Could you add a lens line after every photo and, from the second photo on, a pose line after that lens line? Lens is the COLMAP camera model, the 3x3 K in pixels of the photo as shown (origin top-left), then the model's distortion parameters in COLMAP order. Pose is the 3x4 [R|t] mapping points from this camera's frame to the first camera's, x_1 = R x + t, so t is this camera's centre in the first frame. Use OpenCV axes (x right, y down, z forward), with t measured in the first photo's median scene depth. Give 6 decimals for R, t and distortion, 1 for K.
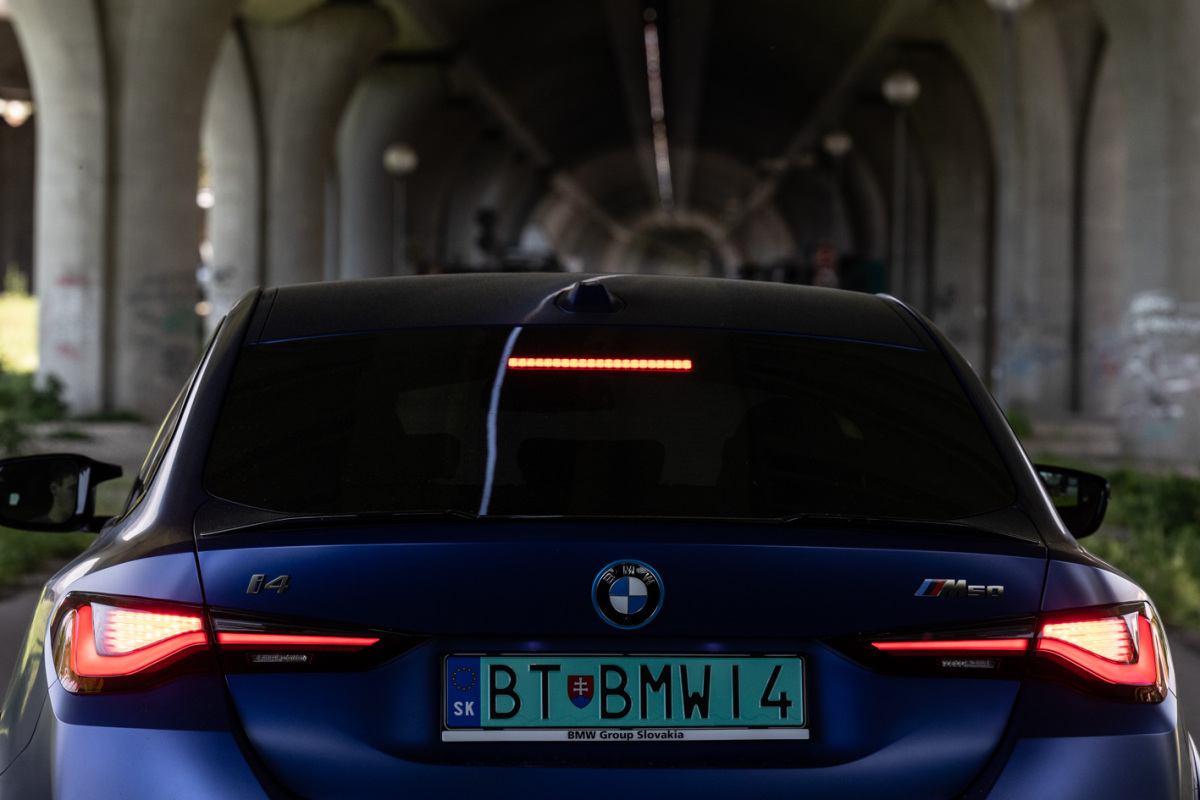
lens RADIAL K [[6588.7, 0, 598.2], [0, 6588.7, 400.5], [0, 0, 1]] dist [-0.113309, 1.674730]
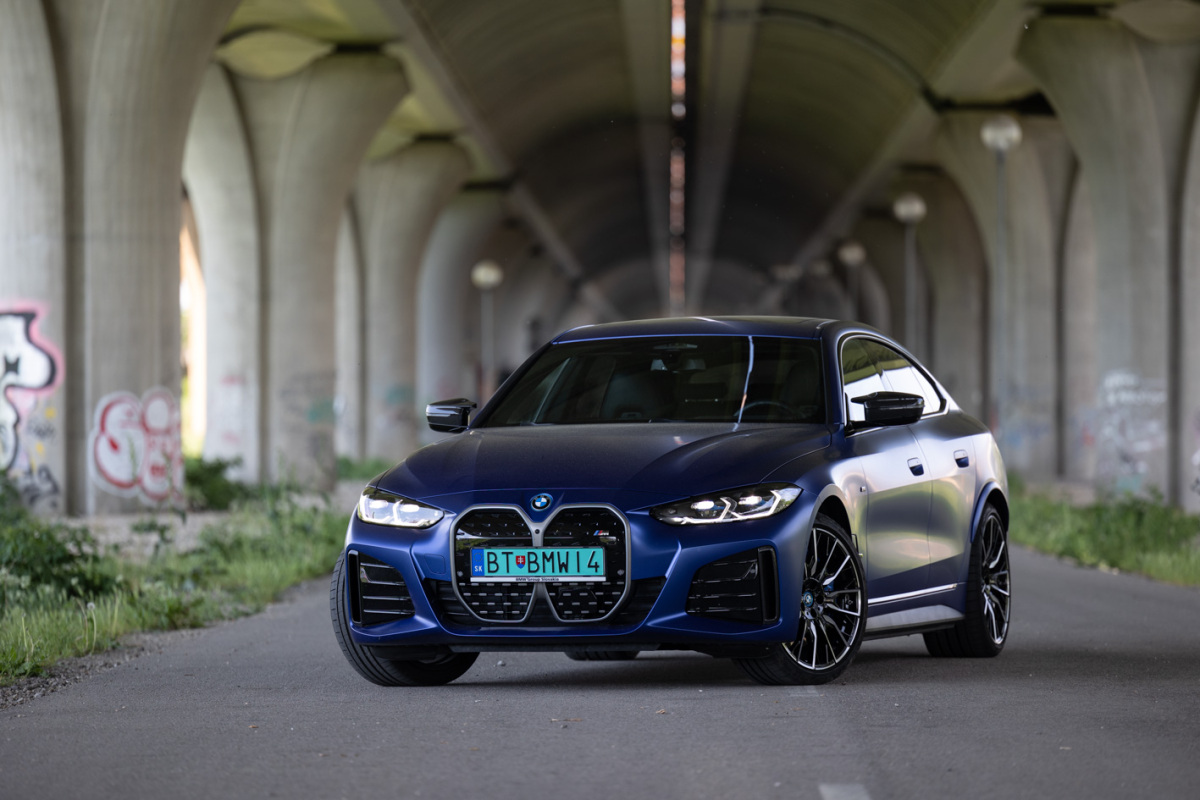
lens RADIAL K [[6588.7, 0, 598.2], [0, 6588.7, 400.5], [0, 0, 1]] dist [-0.113309, 1.674730]
pose [[0.999814, -0.019176, 0.001909, -0.012590], [0.019205, 0.999678, -0.016563, 0.005913], [-0.001591, 0.016597, 0.999861, -0.181702]]
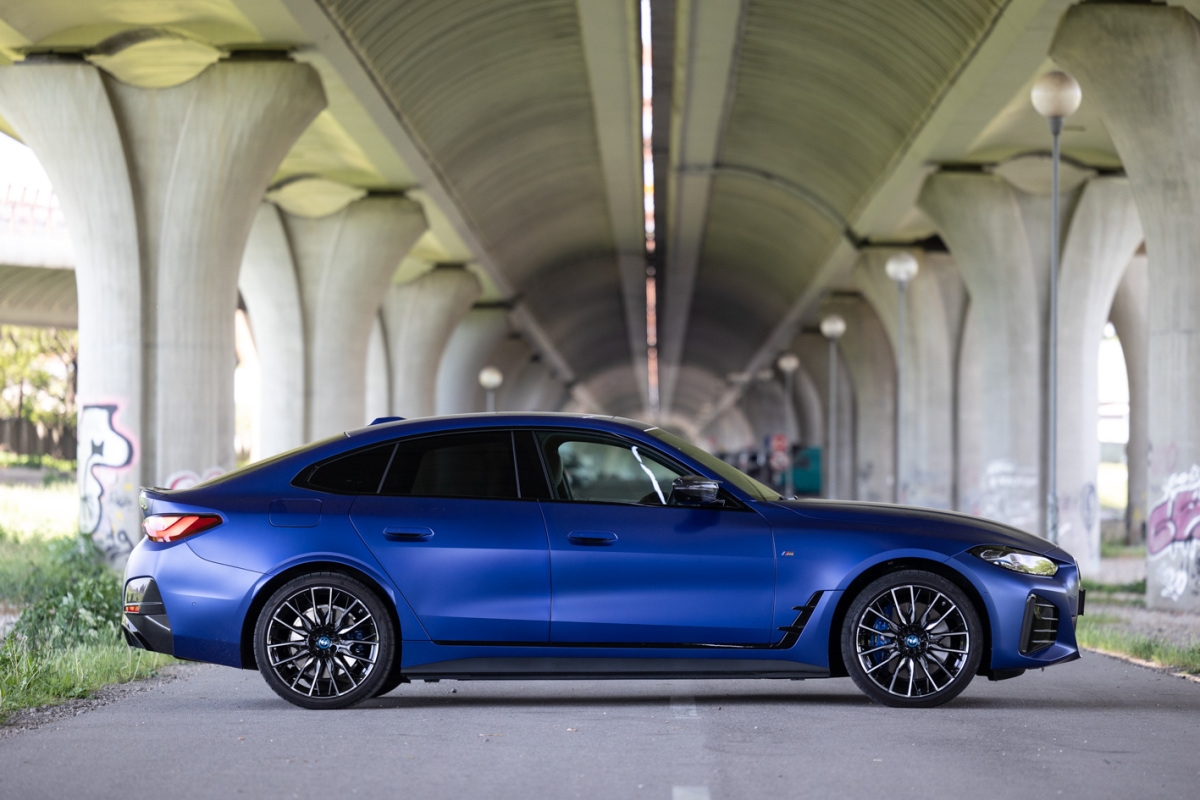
lens RADIAL K [[5375.7, 0, 603.4], [0, 5375.7, 399.8], [0, 0, 1]] dist [-0.170705, 5.399252]
pose [[0.999932, -0.011154, 0.003523, -0.009224], [0.011260, 0.999441, -0.031493, 0.005998], [-0.003170, 0.031530, 0.999498, -0.187765]]
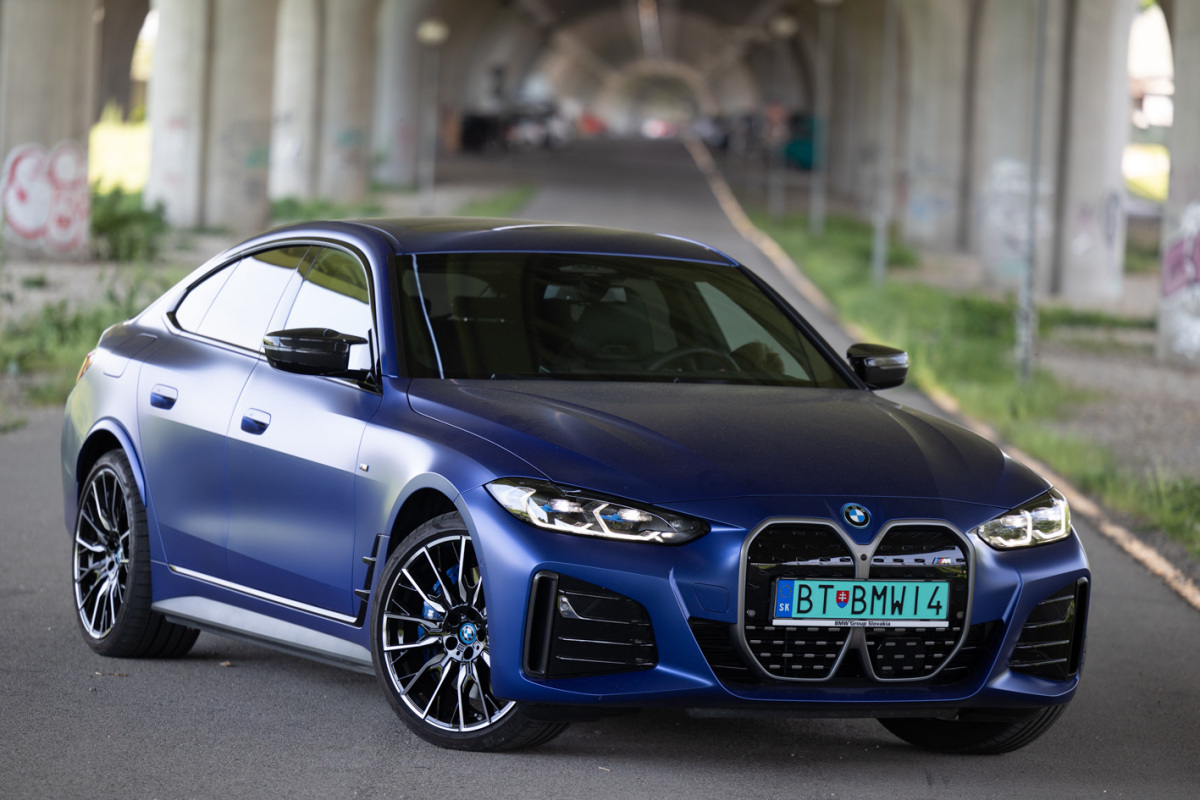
lens RADIAL K [[5987.6, 0, 603.2], [0, 5987.6, 399.8], [0, 0, 1]] dist [-0.106066, 2.765651]
pose [[0.999576, 0.028965, 0.002829, 0.001373], [-0.029037, 0.999128, 0.030015, -0.001676], [-0.001957, -0.030084, 0.999545, -0.142795]]
